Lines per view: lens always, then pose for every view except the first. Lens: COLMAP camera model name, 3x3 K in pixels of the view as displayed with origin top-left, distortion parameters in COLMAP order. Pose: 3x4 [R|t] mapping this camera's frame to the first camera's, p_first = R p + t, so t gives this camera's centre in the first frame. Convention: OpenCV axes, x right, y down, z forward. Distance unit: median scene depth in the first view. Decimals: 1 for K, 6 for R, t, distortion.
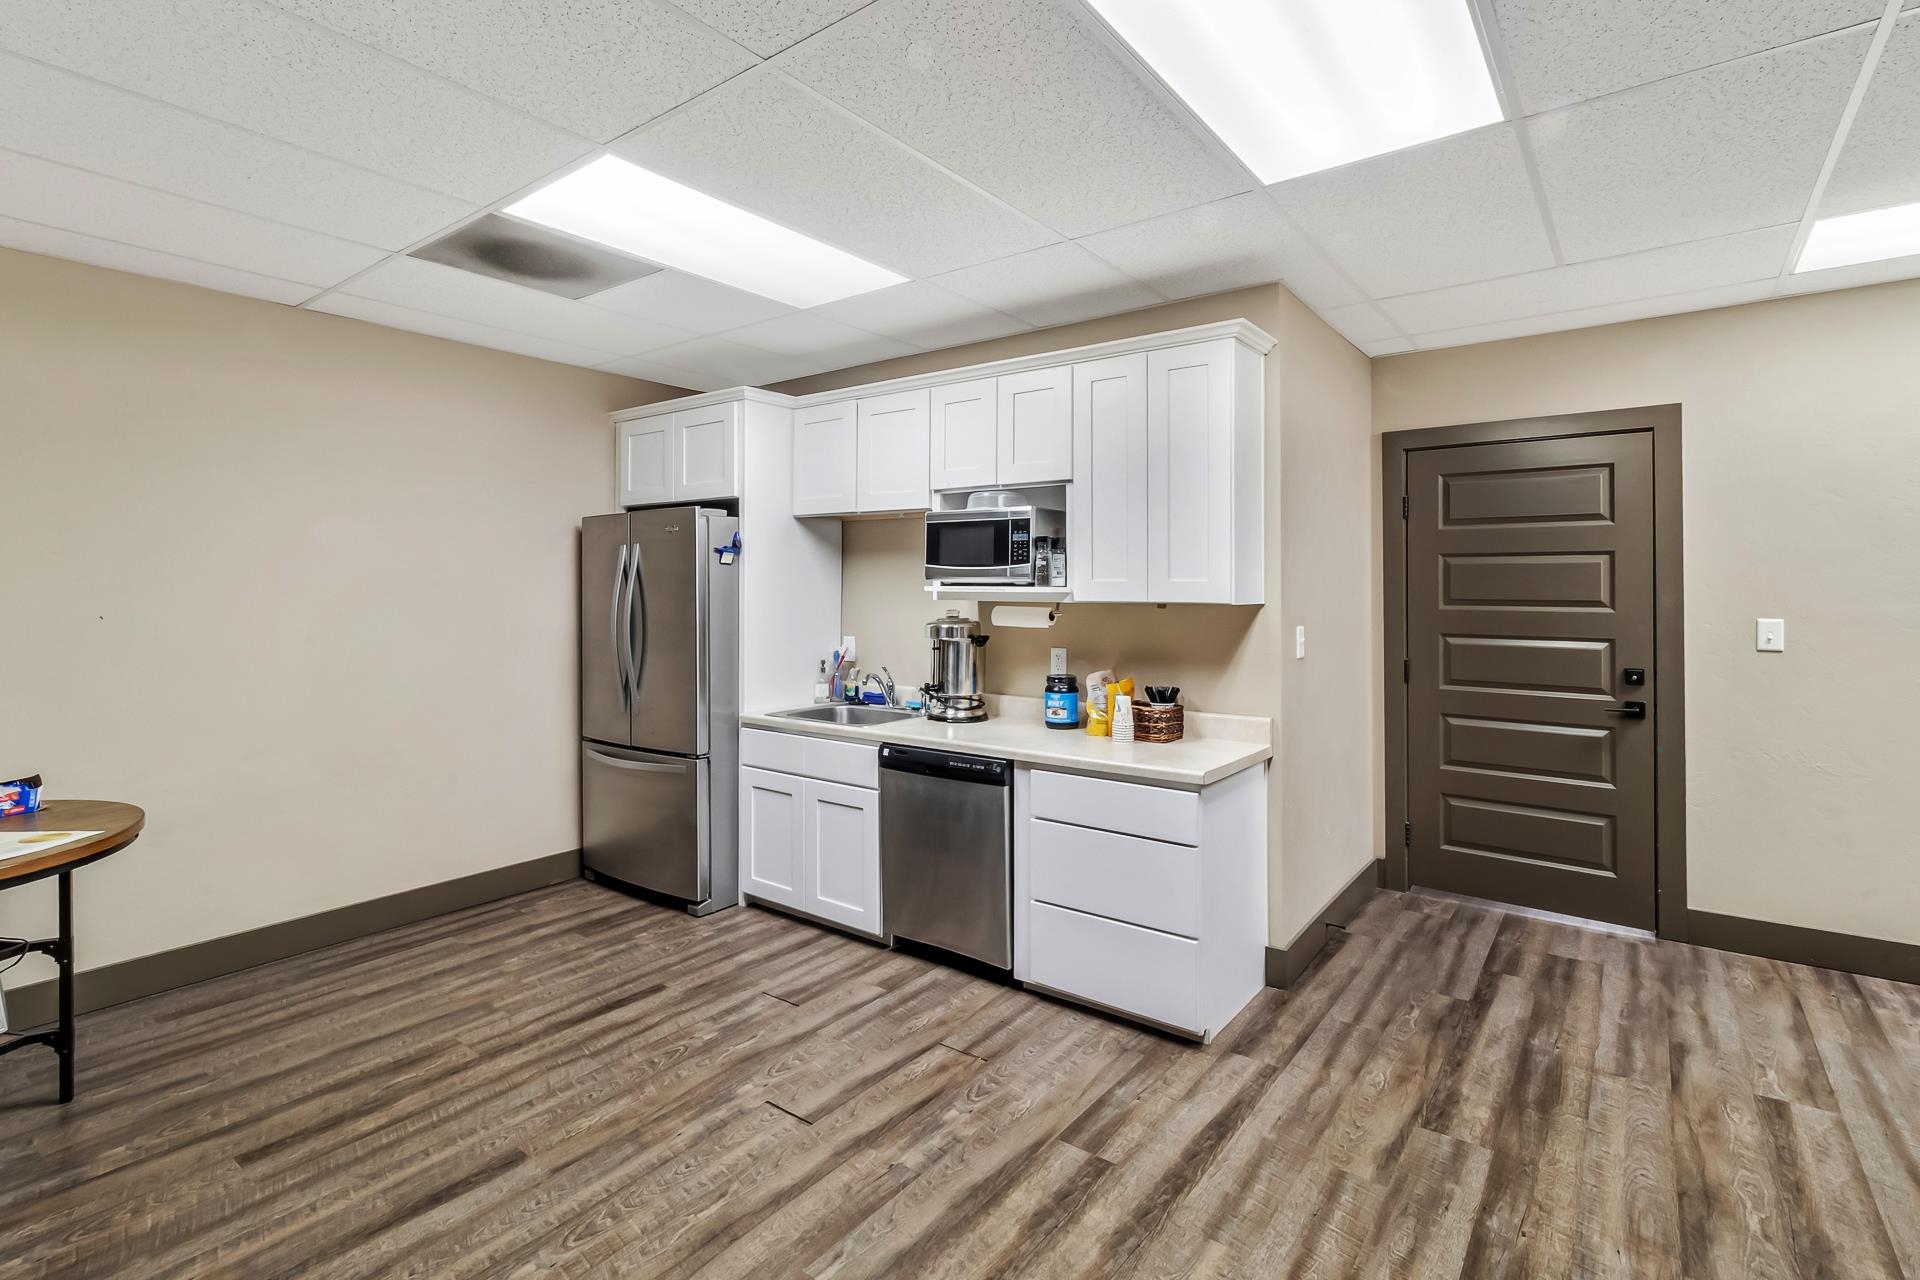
lens RADIAL K [[901.7, 0, 968.4], [0, 901.7, 589.5], [0, 0, 1]] dist [-0.000912, 0.000031]
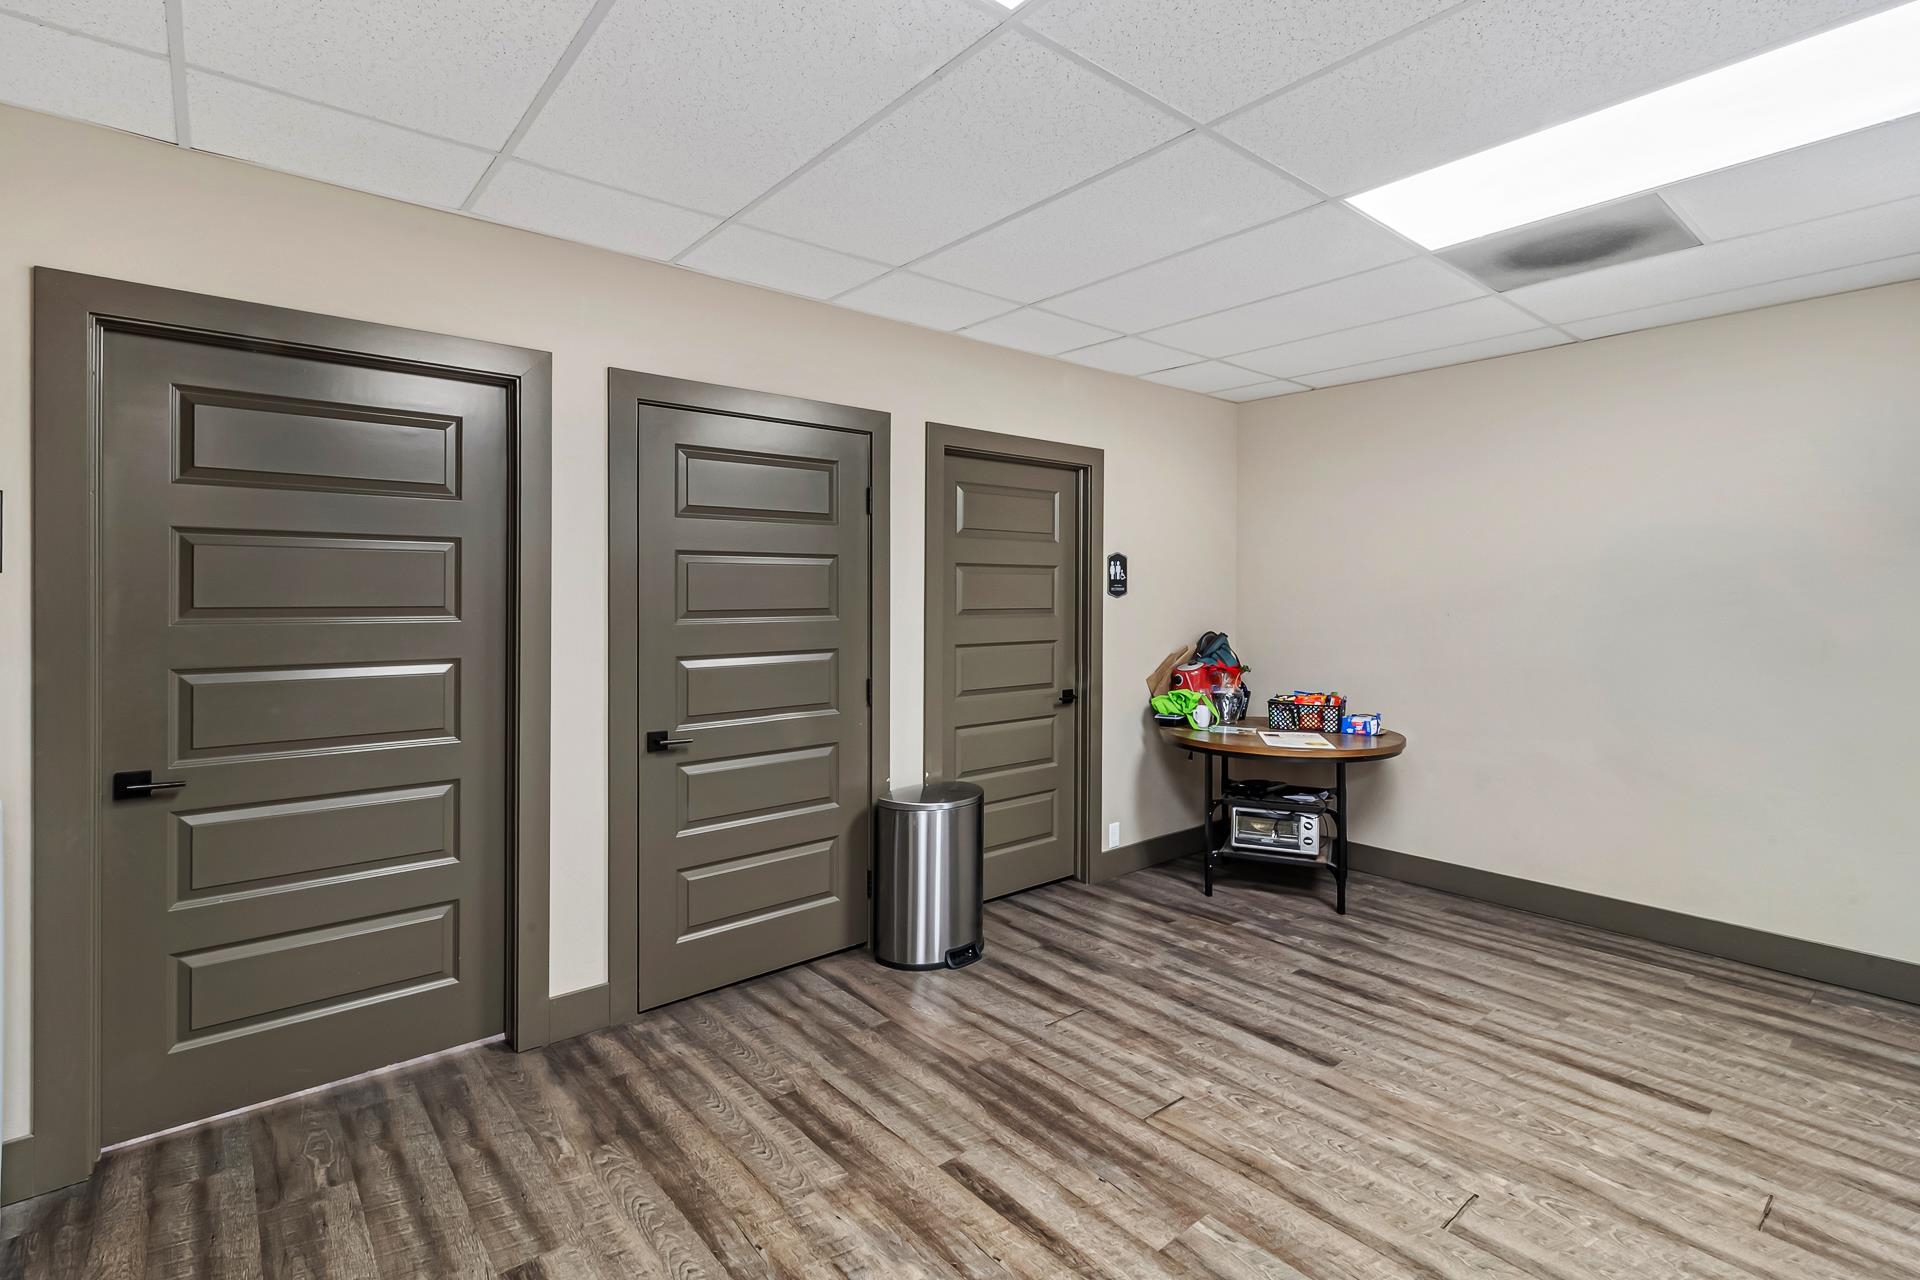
lens RADIAL K [[901.7, 0, 967.0], [0, 901.7, 592.5], [0, 0, 1]] dist [-0.000912, 0.000031]
pose [[-0.224665, -0.001302, -0.974435, 0.627123], [-0.006596, 0.999978, 0.000185, 0.003463], [0.974414, 0.006469, -0.224669, 0.634484]]
